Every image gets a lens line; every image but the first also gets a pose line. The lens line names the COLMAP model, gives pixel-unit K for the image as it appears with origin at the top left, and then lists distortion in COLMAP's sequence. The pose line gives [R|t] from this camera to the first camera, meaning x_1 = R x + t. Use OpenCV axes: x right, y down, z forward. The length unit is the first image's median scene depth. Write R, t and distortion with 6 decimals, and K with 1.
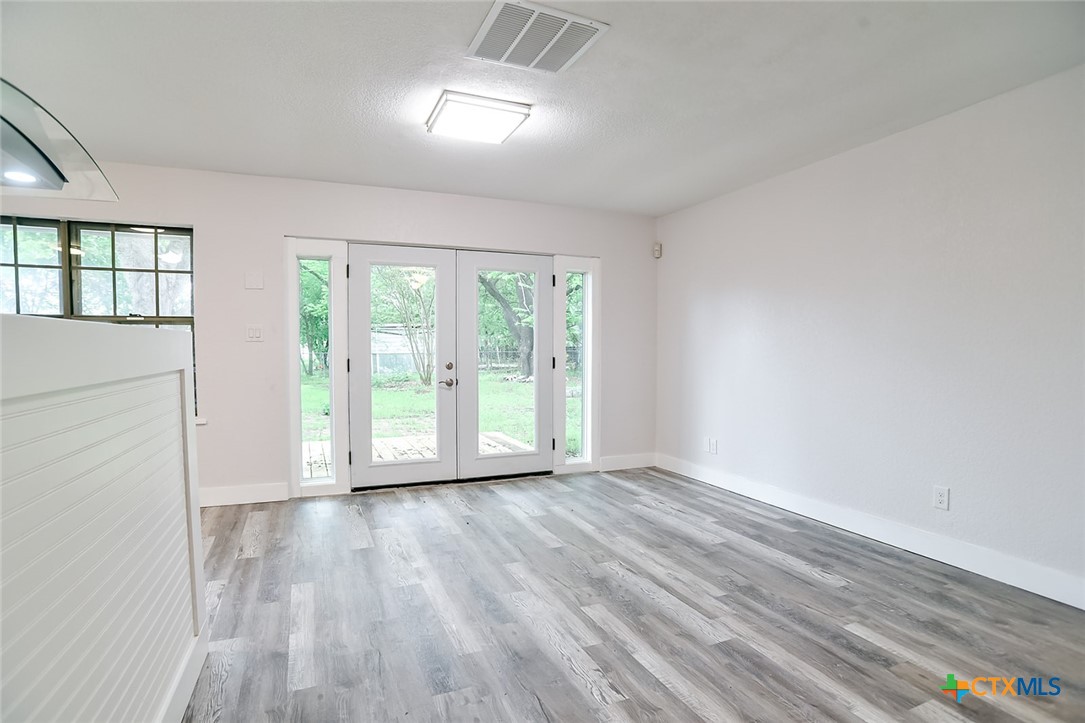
lens RADIAL K [[551.1, 0, 537.6], [0, 551.1, 366.8], [0, 0, 1]] dist [-0.101304, 0.045848]
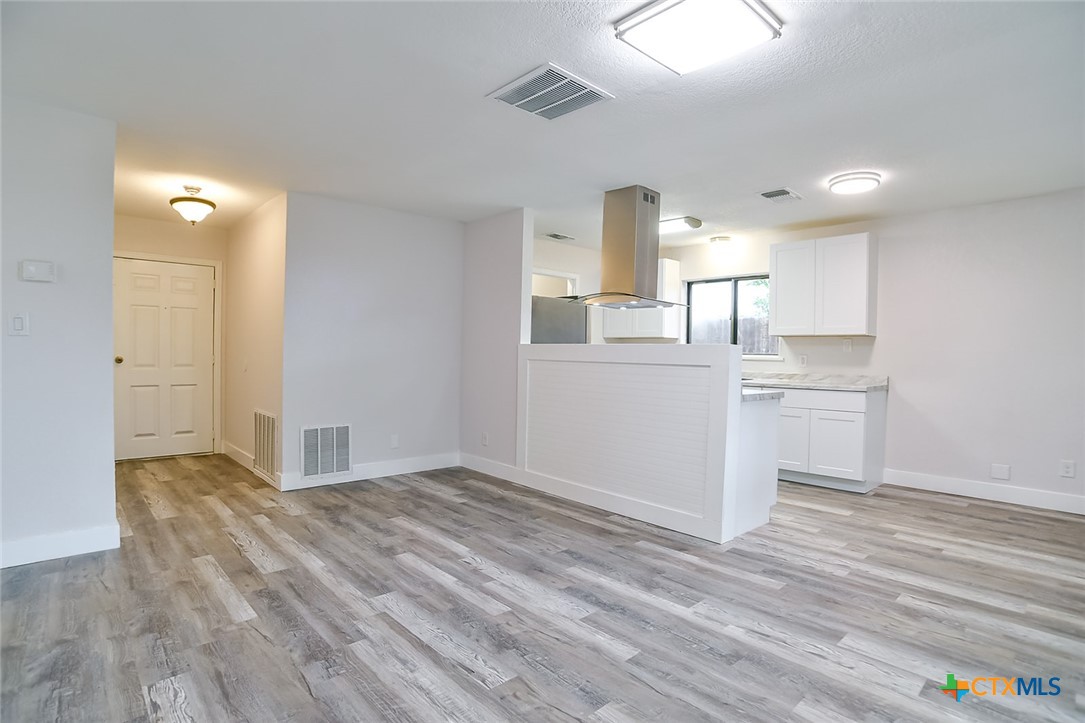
lens RADIAL K [[549.2, 0, 538.2], [0, 549.2, 366.7], [0, 0, 1]] dist [-0.099183, 0.044798]
pose [[-0.941848, -0.004392, -0.336012, 0.324001], [-0.027461, 0.997576, 0.063936, -0.061297], [0.334916, 0.069445, -0.939685, 1.679345]]
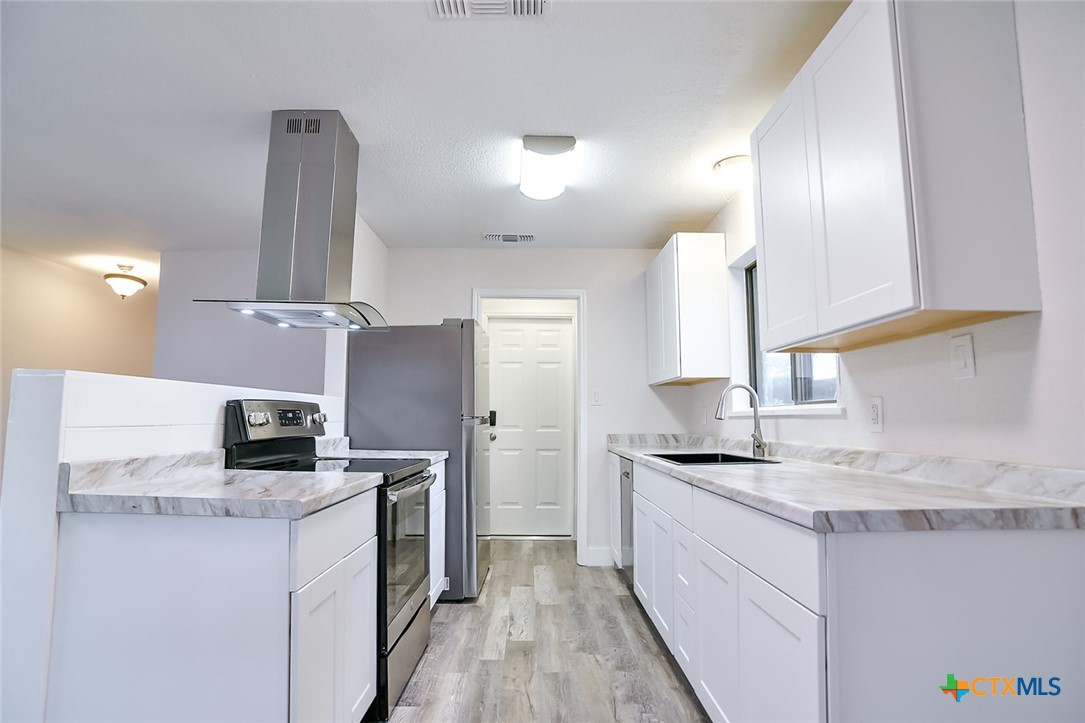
lens RADIAL K [[560.1, 0, 538.8], [0, 560.1, 366.5], [0, 0, 1]] dist [-0.098011, 0.043699]
pose [[-0.927271, 0.035148, 0.372737, -1.092026], [0.015843, 0.998375, -0.054731, -0.014026], [-0.374056, -0.044845, -0.926321, 0.975919]]
